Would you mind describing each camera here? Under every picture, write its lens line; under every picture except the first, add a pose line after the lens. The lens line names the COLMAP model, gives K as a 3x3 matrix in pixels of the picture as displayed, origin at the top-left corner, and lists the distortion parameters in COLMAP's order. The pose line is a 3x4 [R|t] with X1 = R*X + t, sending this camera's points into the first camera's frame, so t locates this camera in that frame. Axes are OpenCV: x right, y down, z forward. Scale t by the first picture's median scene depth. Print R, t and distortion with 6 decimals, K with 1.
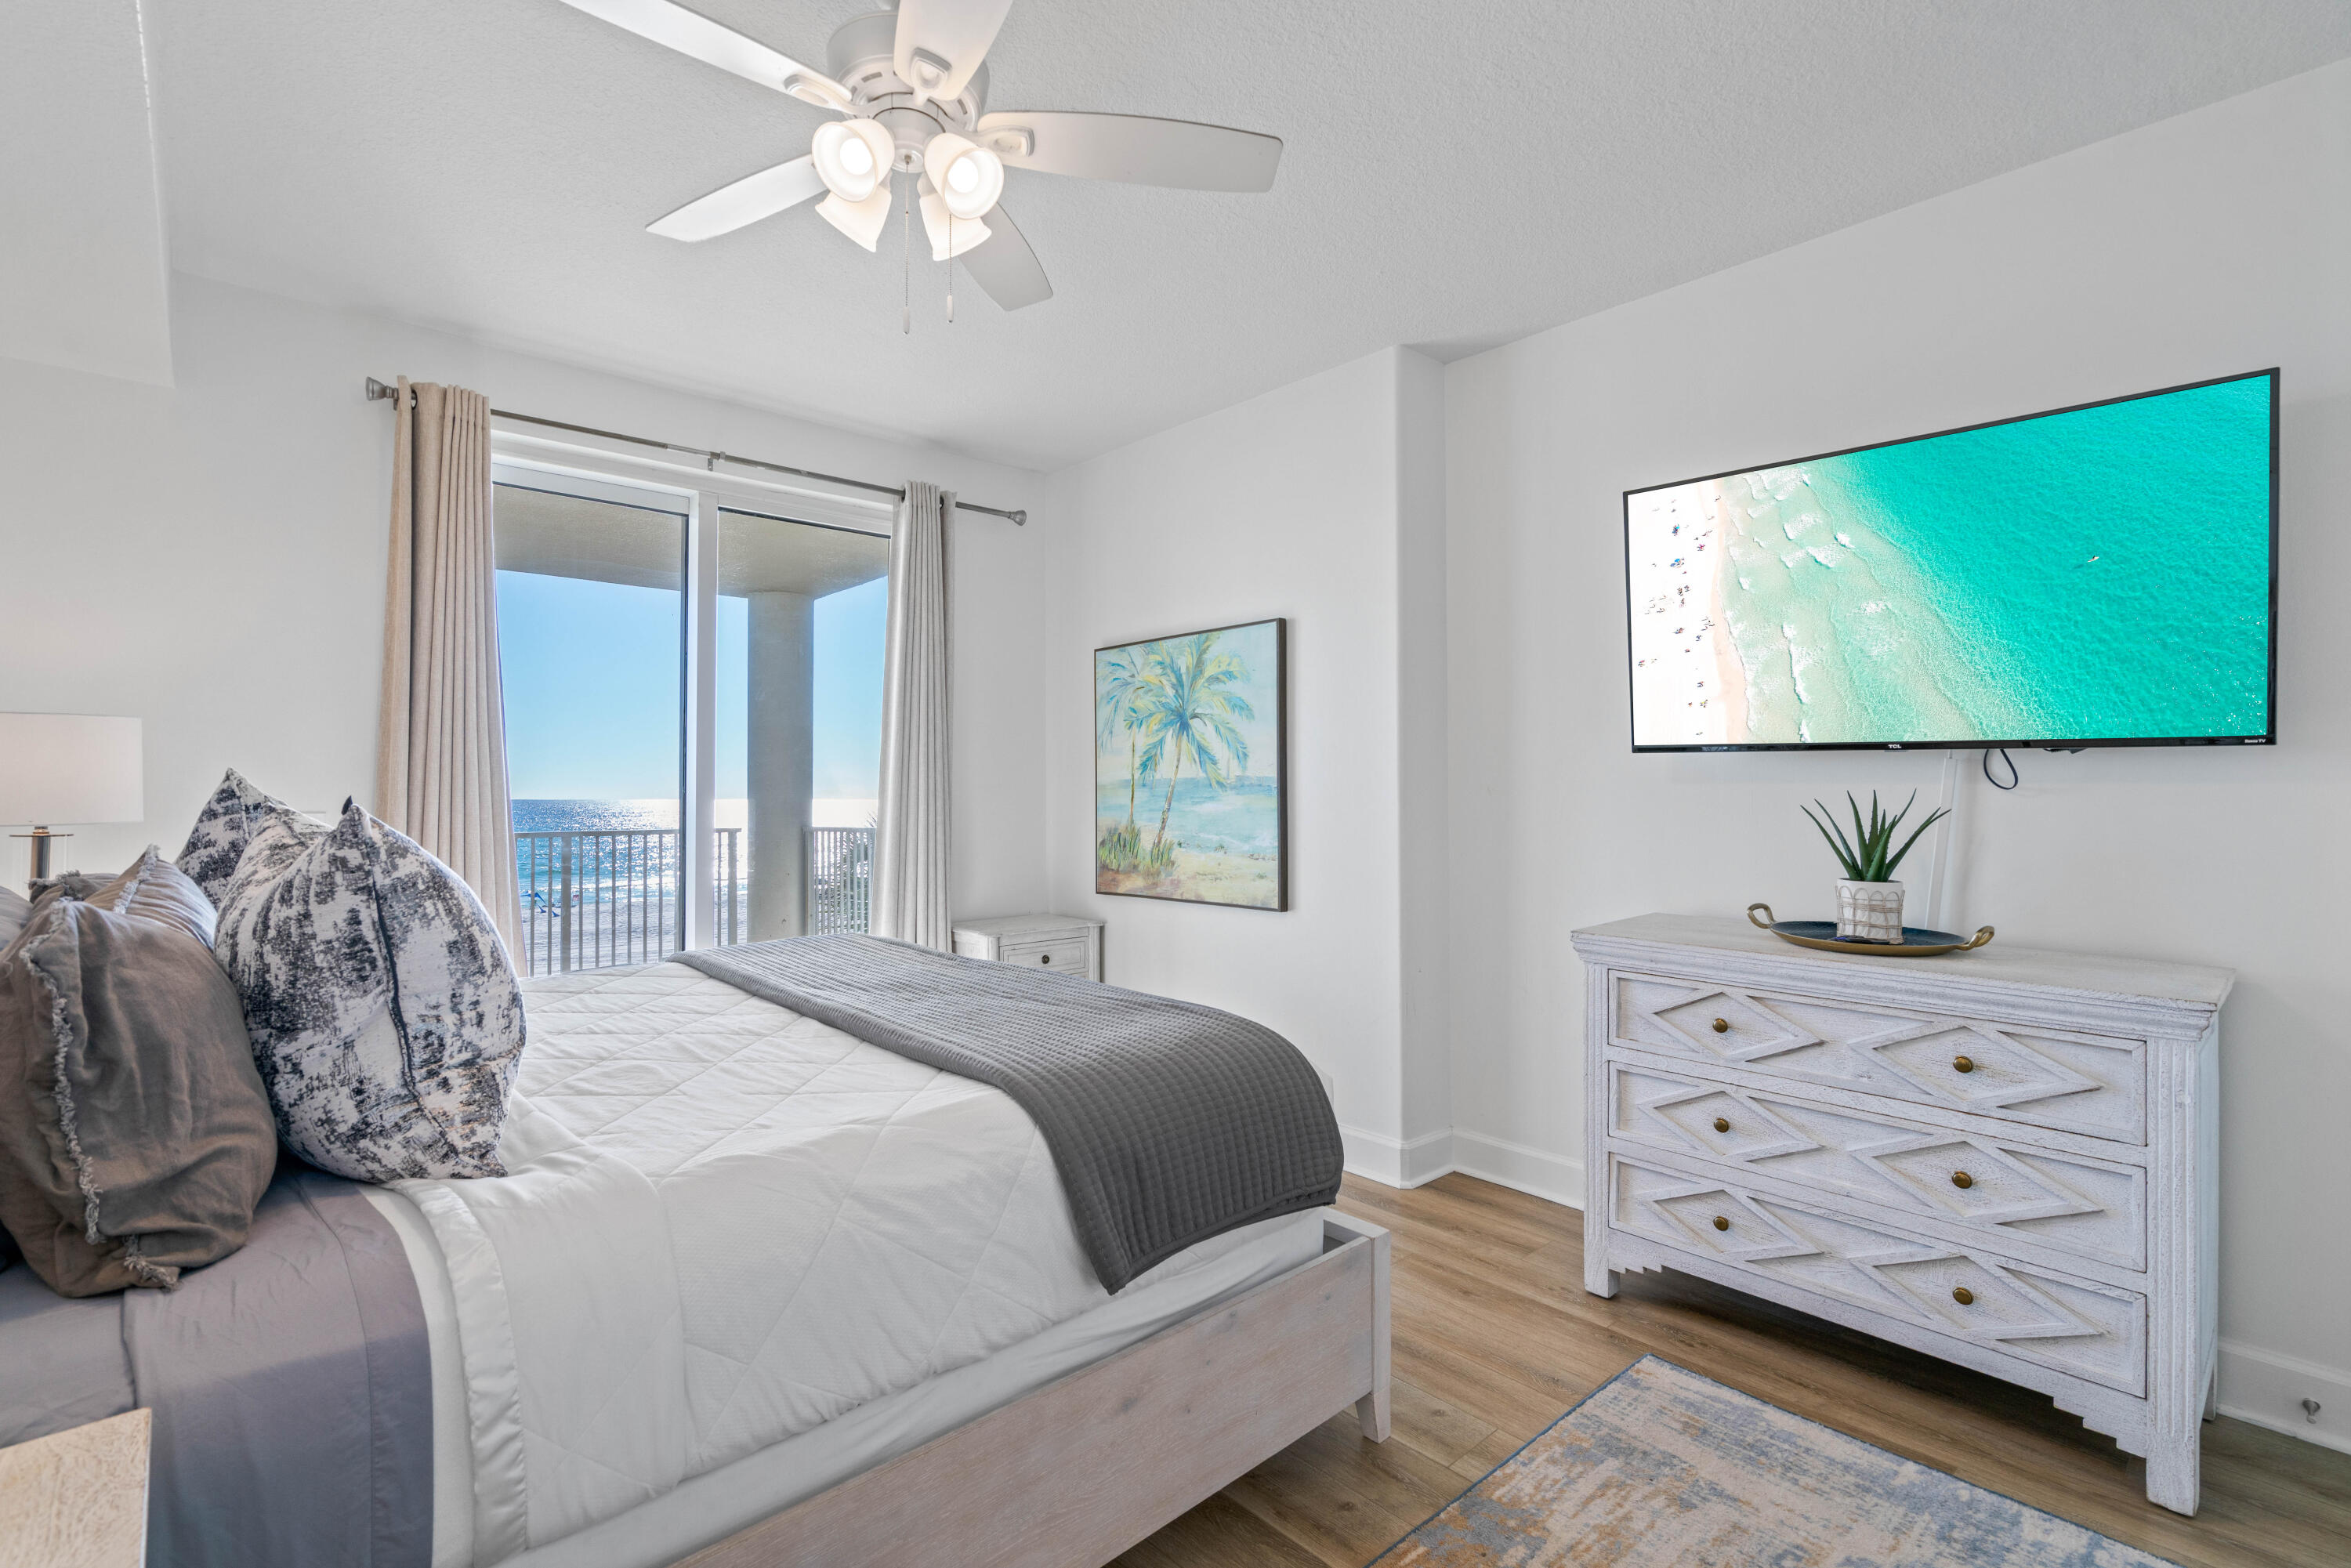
lens RADIAL K [[1080.2, 0, 1177.2], [0, 1080.2, 816.3], [0, 0, 1]] dist [-0.003025, -0.000553]
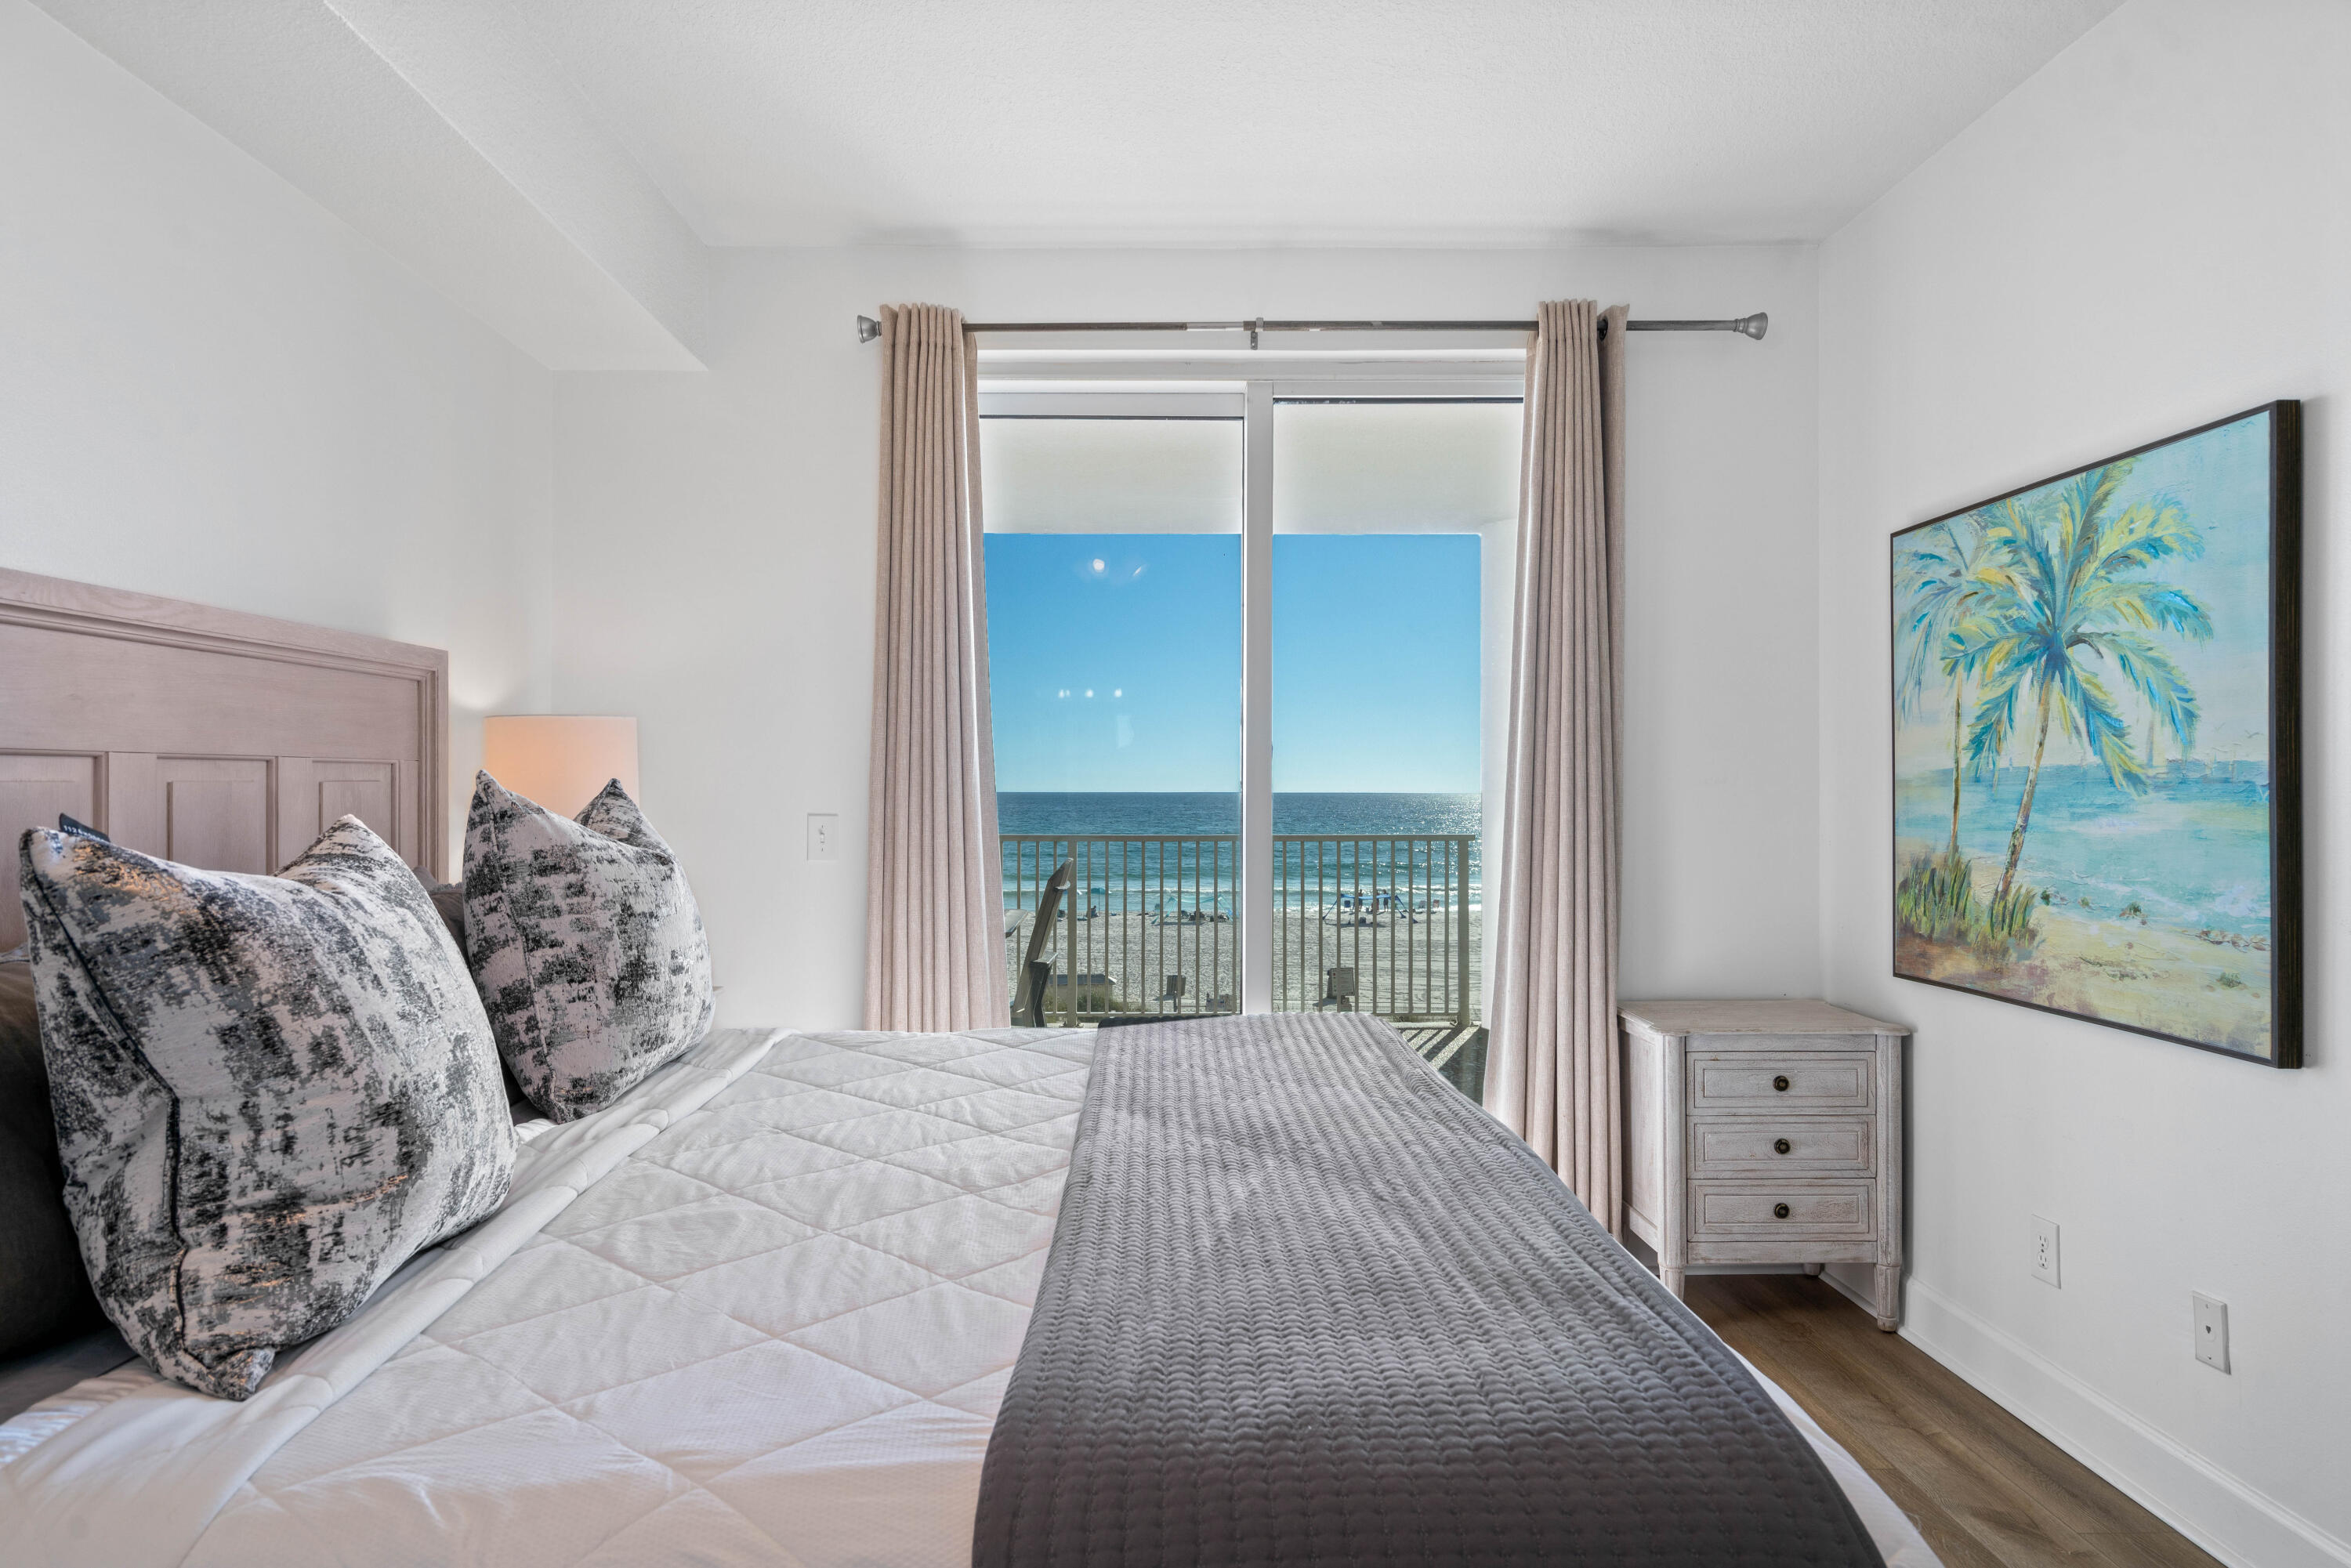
lens RADIAL K [[1331.3, 0, 1170.0], [0, 1331.3, 805.5], [0, 0, 1]] dist [0.005161, 0.001860]
pose [[0.742551, 0.010453, -0.669708, 0.120533], [-0.014262, 0.999898, -0.000207, -0.011596], [0.669637, 0.009705, 0.742625, 0.279471]]
